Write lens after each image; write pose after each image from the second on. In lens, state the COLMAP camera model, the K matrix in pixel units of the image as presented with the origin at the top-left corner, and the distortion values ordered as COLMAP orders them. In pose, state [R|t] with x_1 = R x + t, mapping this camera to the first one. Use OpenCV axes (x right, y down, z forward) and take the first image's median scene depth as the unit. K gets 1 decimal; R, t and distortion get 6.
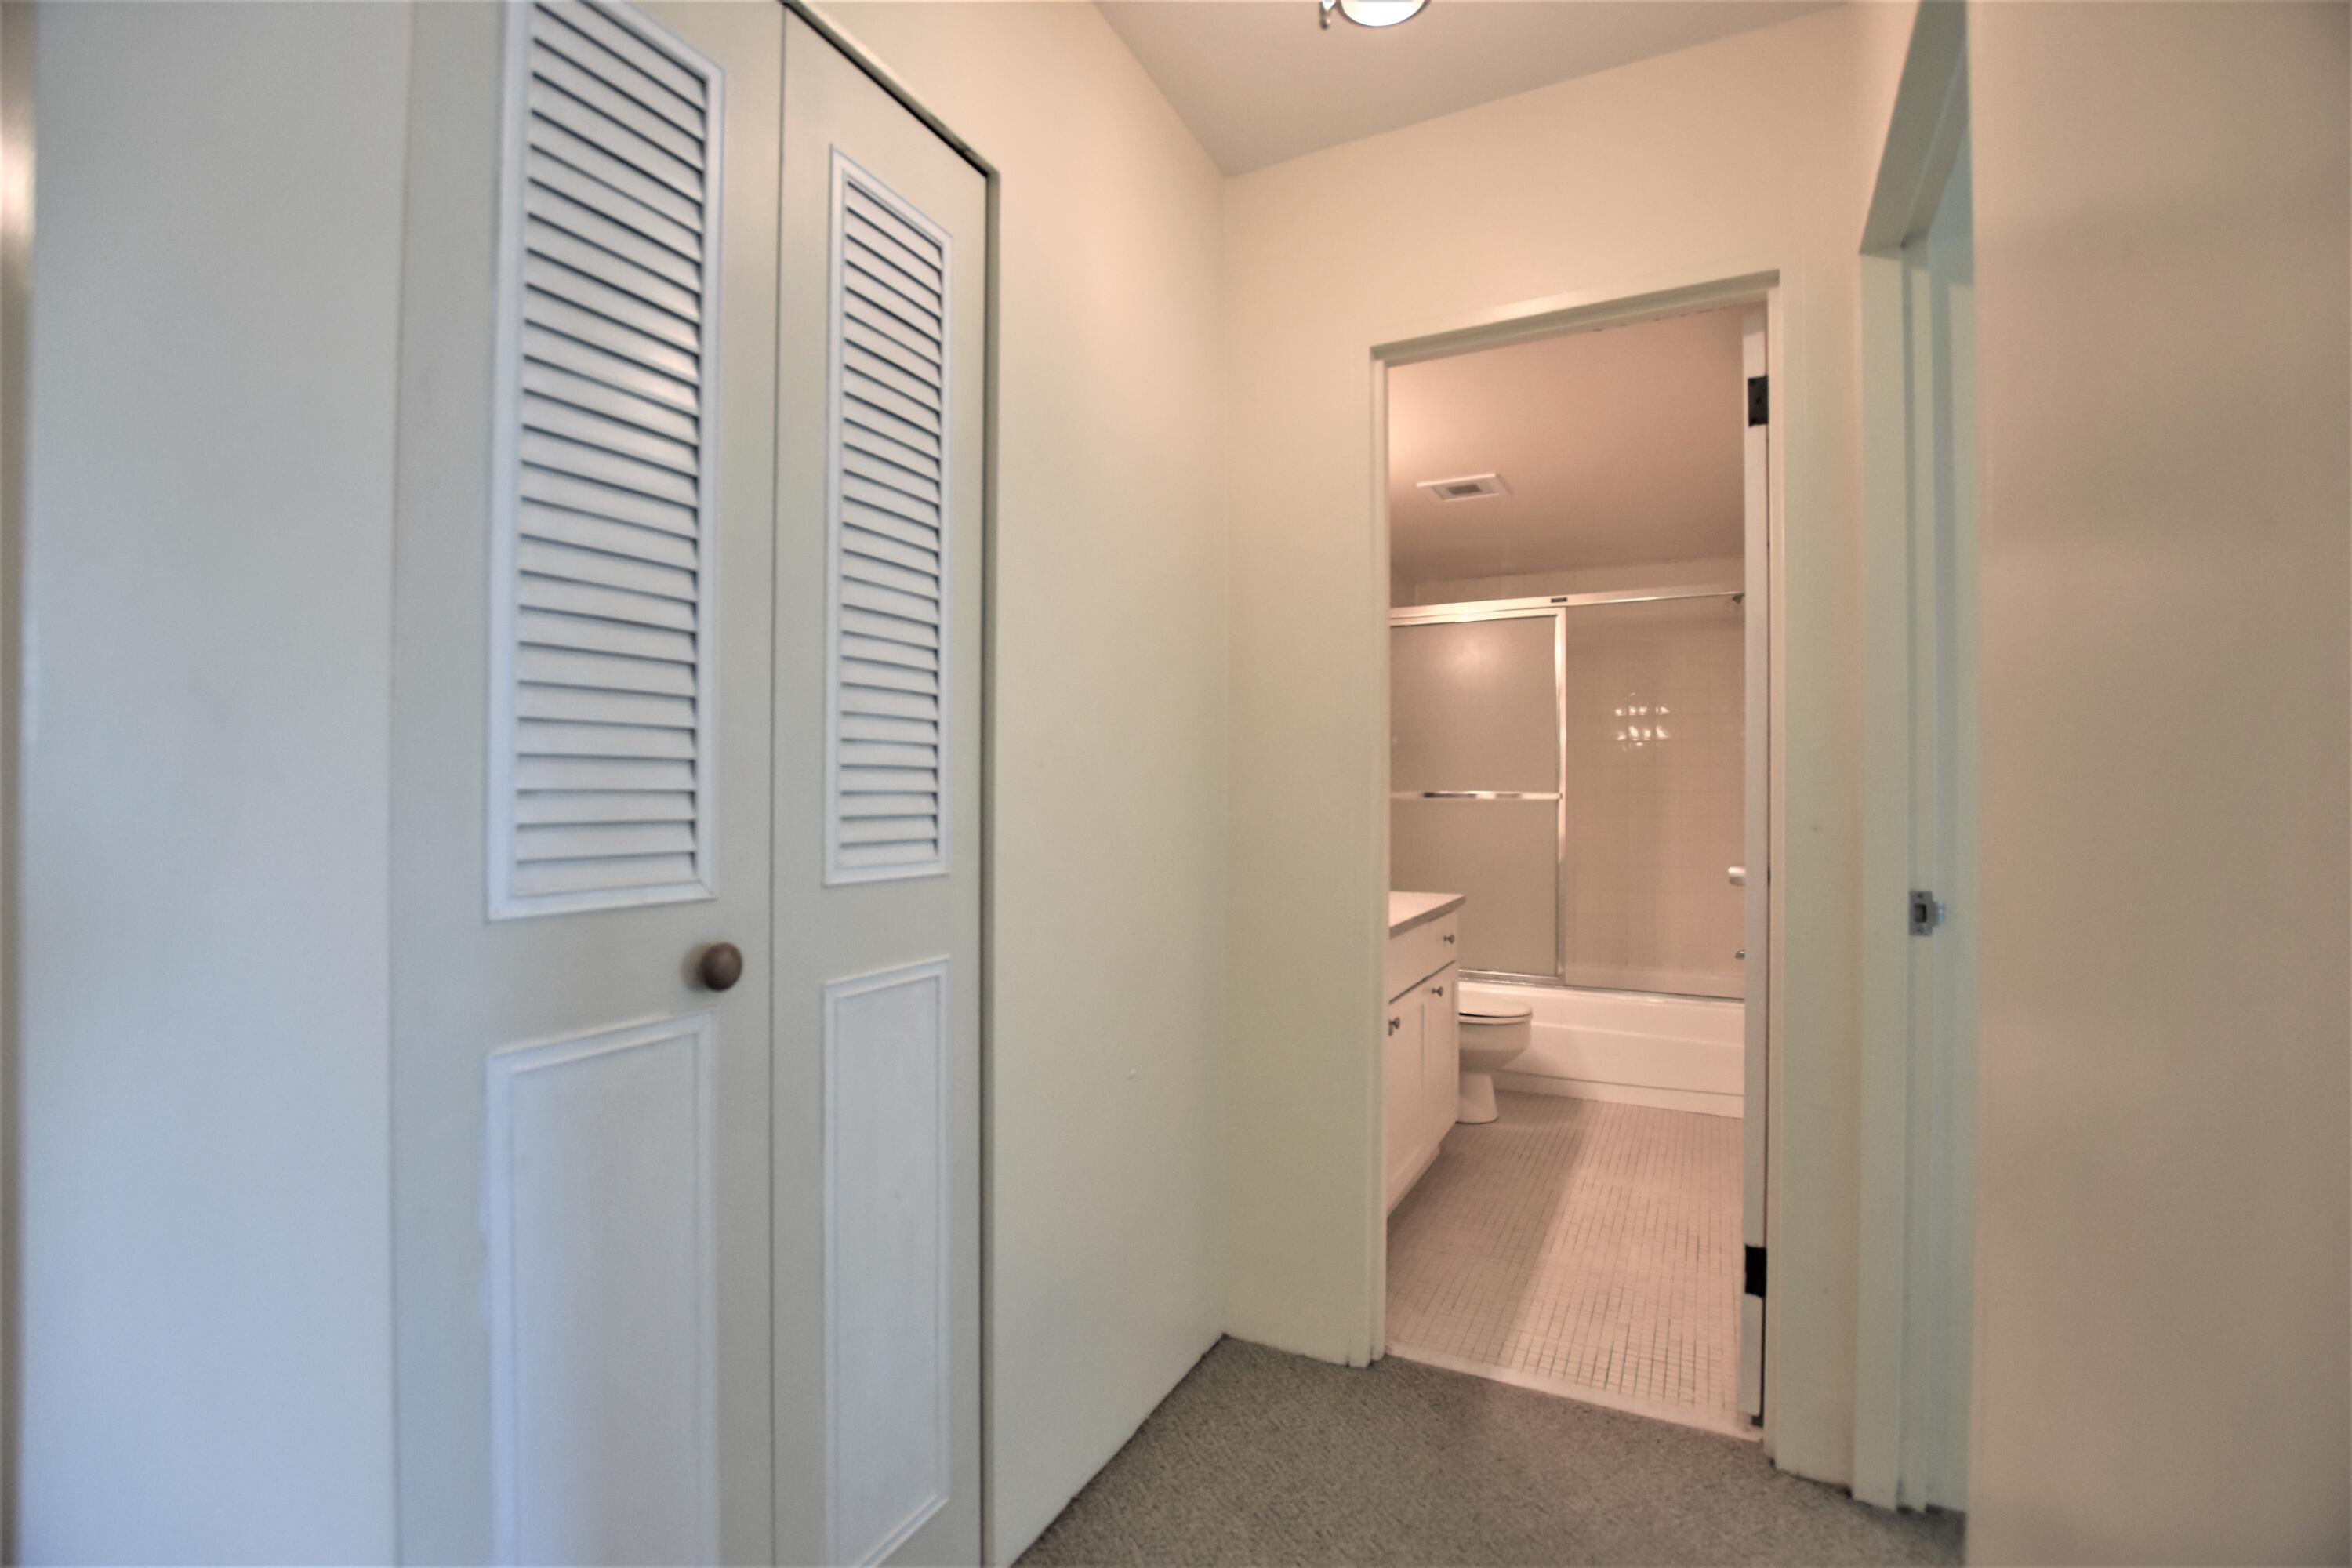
lens RADIAL K [[1074.6, 0, 1176.0], [0, 1074.6, 784.0], [0, 0, 1]] dist [-0.029784, 0.000472]
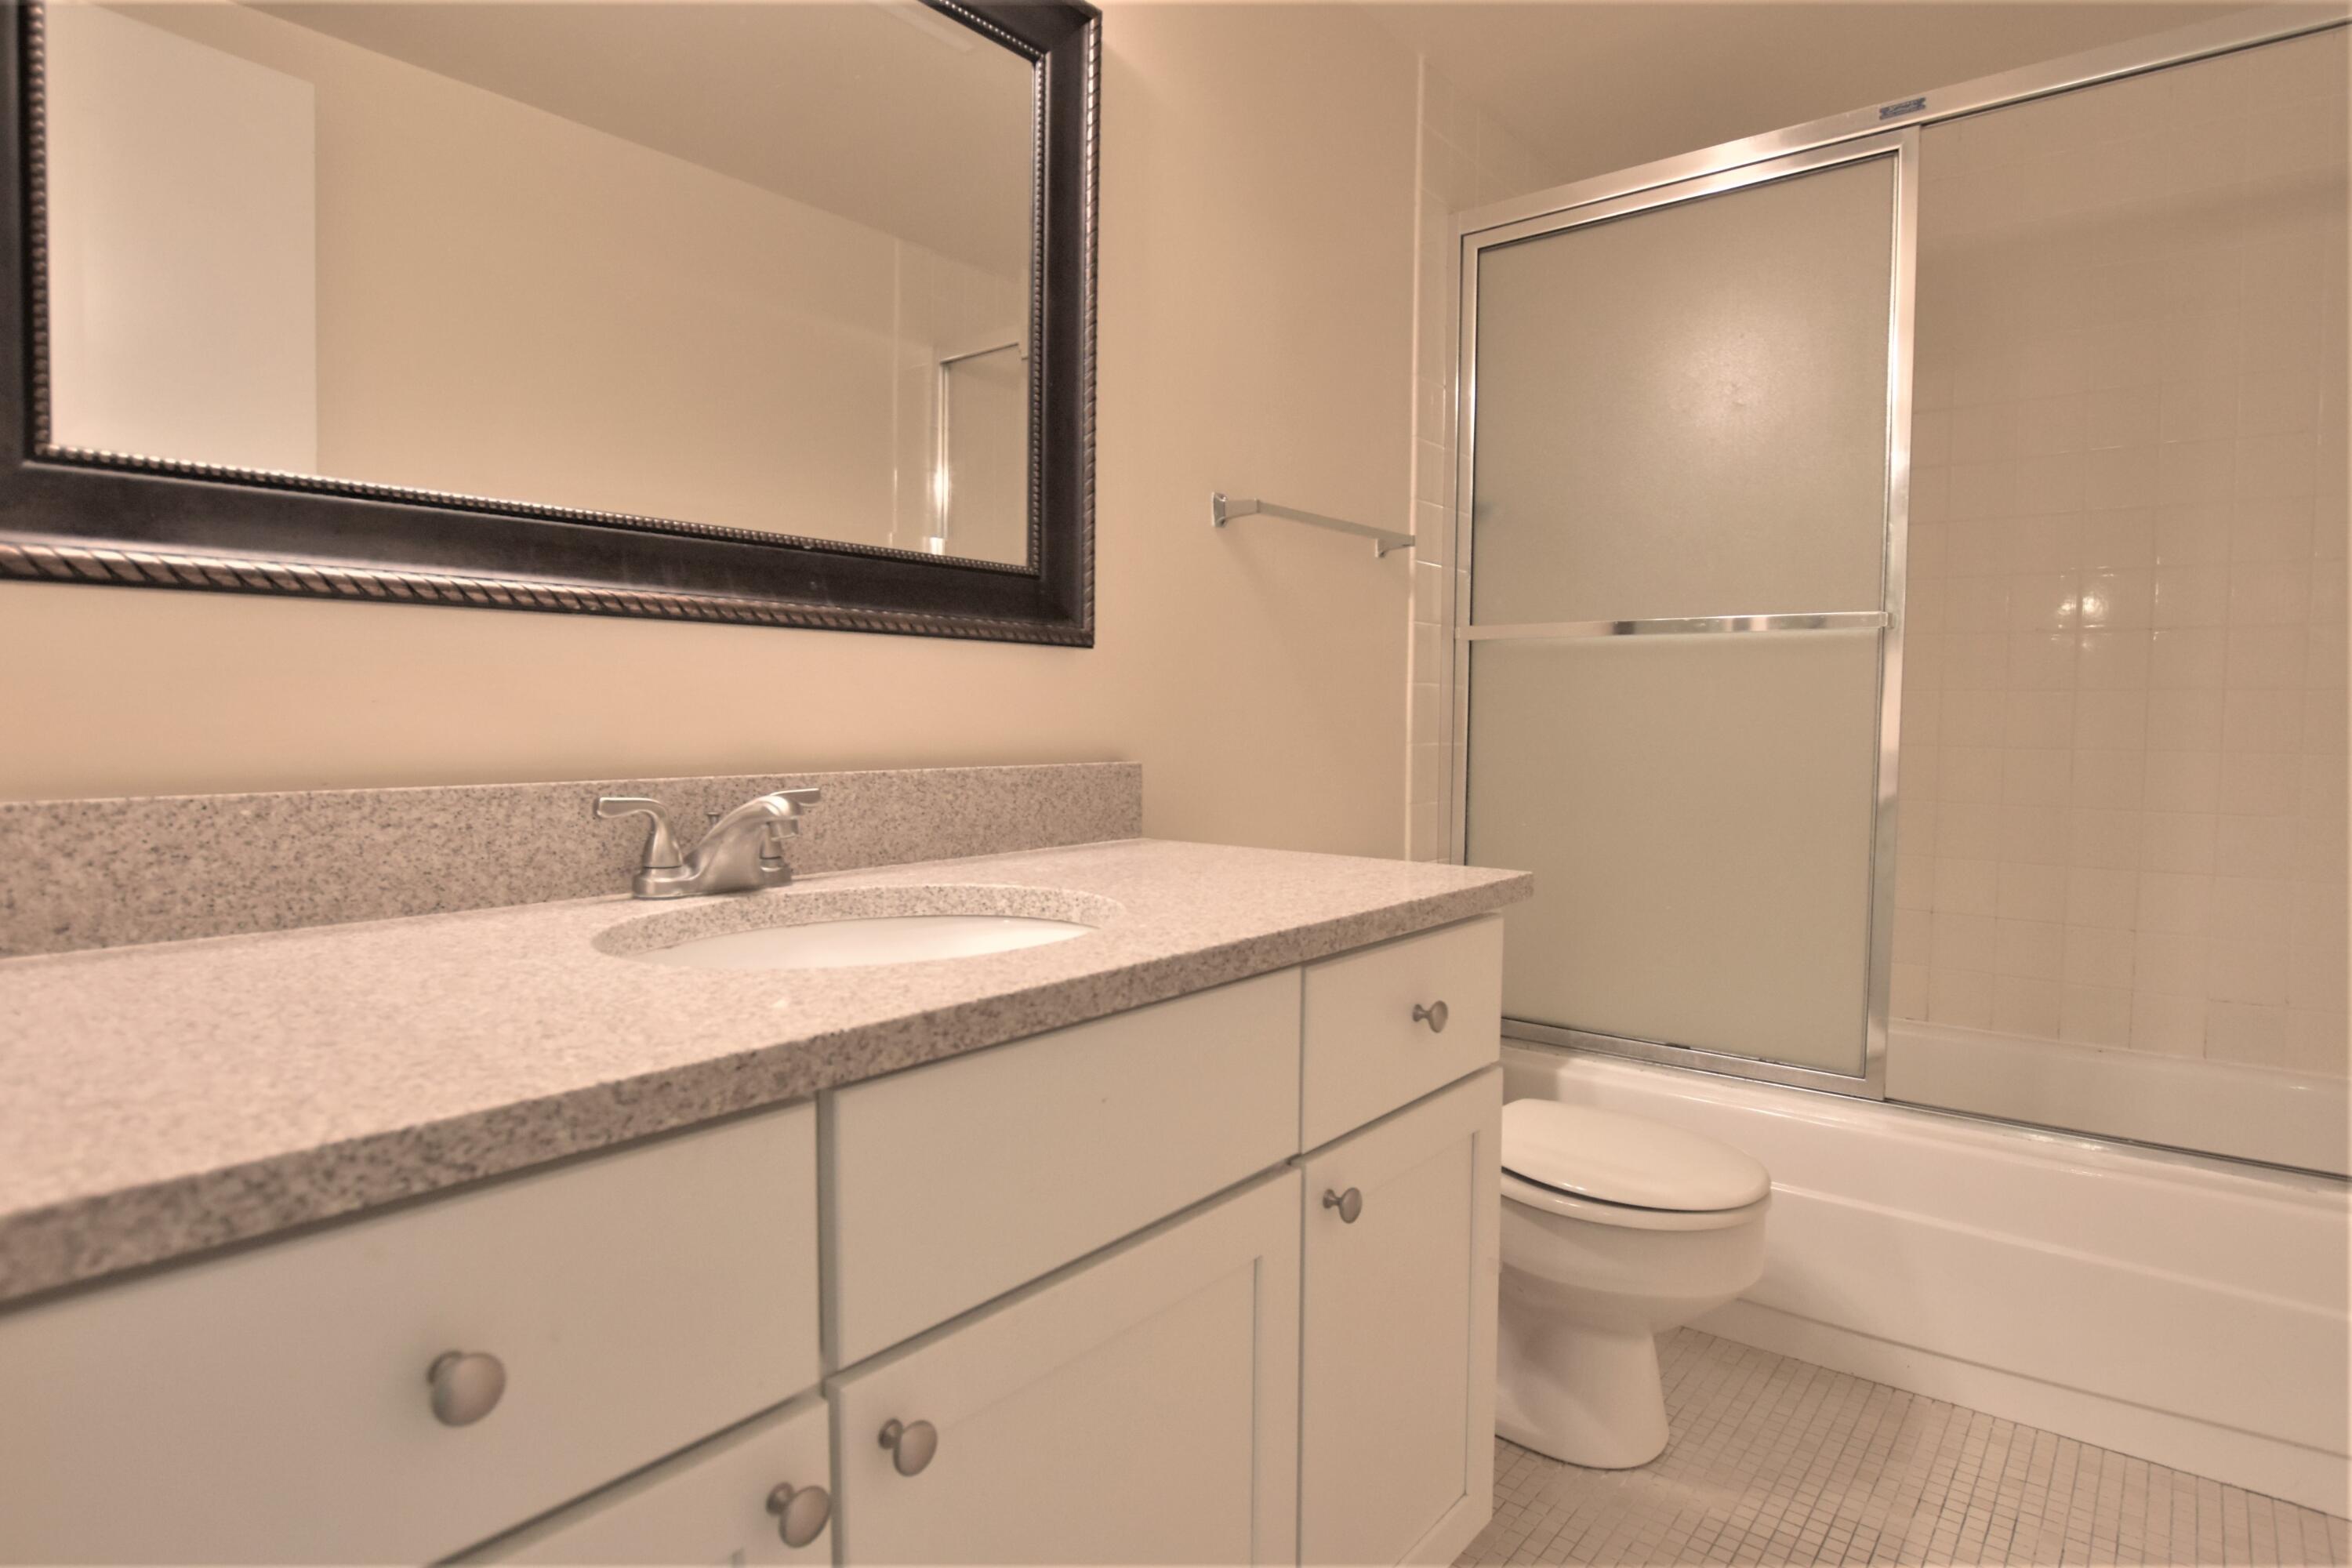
lens RADIAL K [[1074.6, 0, 1176.0], [0, 1074.6, 784.0], [0, 0, 1]] dist [-0.029784, 0.000472]
pose [[0.968604, 0.027473, -0.247086, 0.203605], [-0.016024, 0.998708, 0.048230, 0.054165], [0.248091, -0.042756, 0.967793, 0.560580]]
